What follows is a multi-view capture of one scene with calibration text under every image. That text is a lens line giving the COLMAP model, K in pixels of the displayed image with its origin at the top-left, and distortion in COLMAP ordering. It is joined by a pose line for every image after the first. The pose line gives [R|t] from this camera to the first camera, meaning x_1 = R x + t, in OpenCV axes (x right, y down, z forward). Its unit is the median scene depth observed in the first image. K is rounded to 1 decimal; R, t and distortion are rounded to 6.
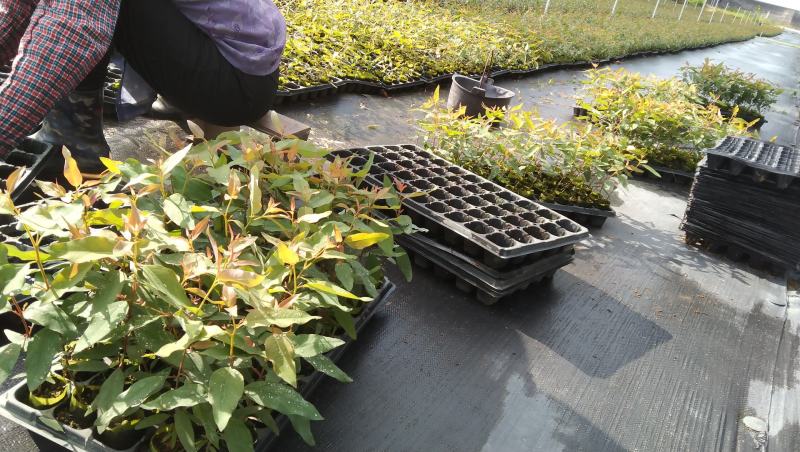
lens RADIAL K [[554.4, 0, 400.0], [0, 554.4, 226.0], [0, 0, 1]] dist [0.091550, -0.180822]
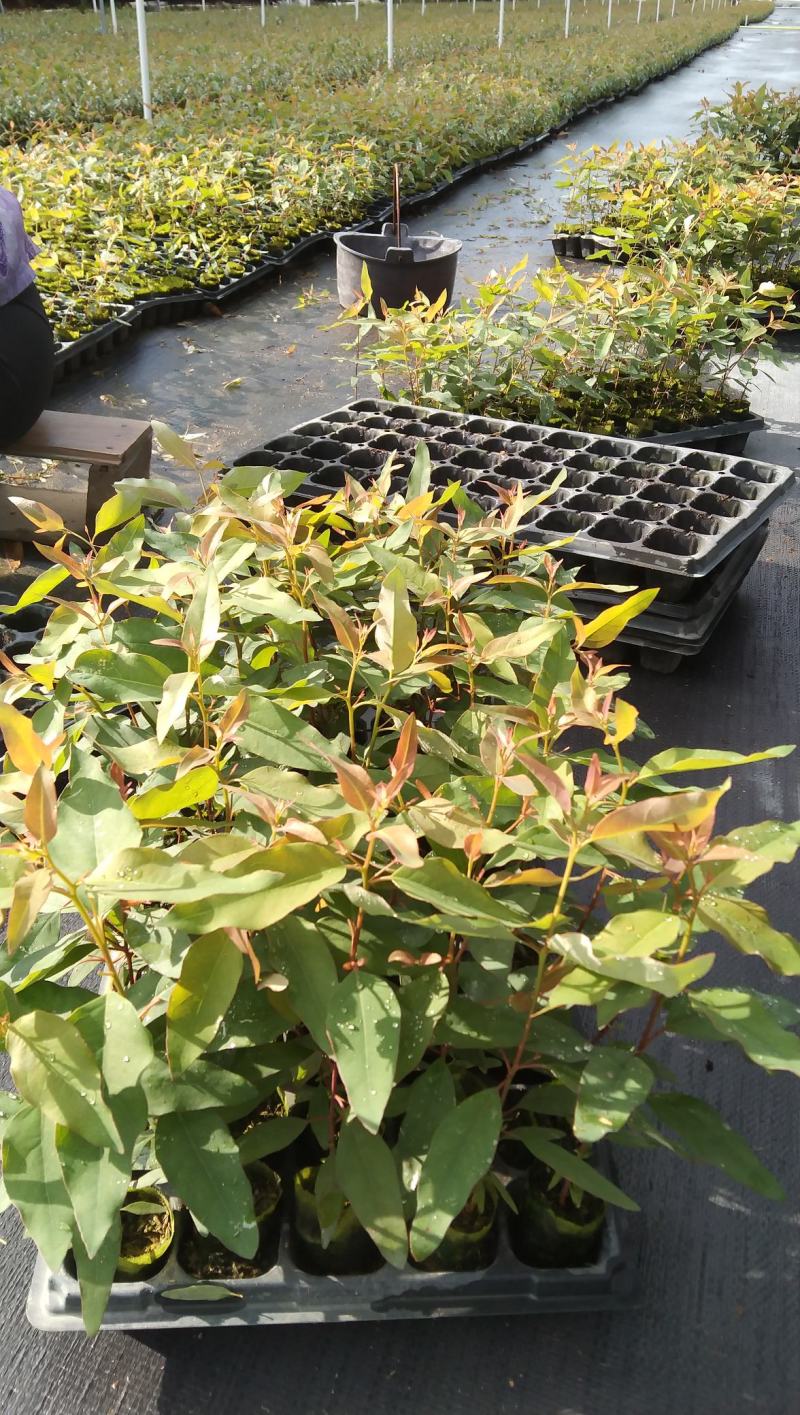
lens RADIAL K [[976.7, 0, 400.0], [0, 976.7, 707.5], [0, 0, 1]] dist [0.038778, -0.073526]
pose [[0.942453, -0.317323, 0.105305, -0.088825], [0.292467, 0.935078, 0.200230, -0.039502], [-0.162006, -0.157909, 0.974073, 0.077416]]
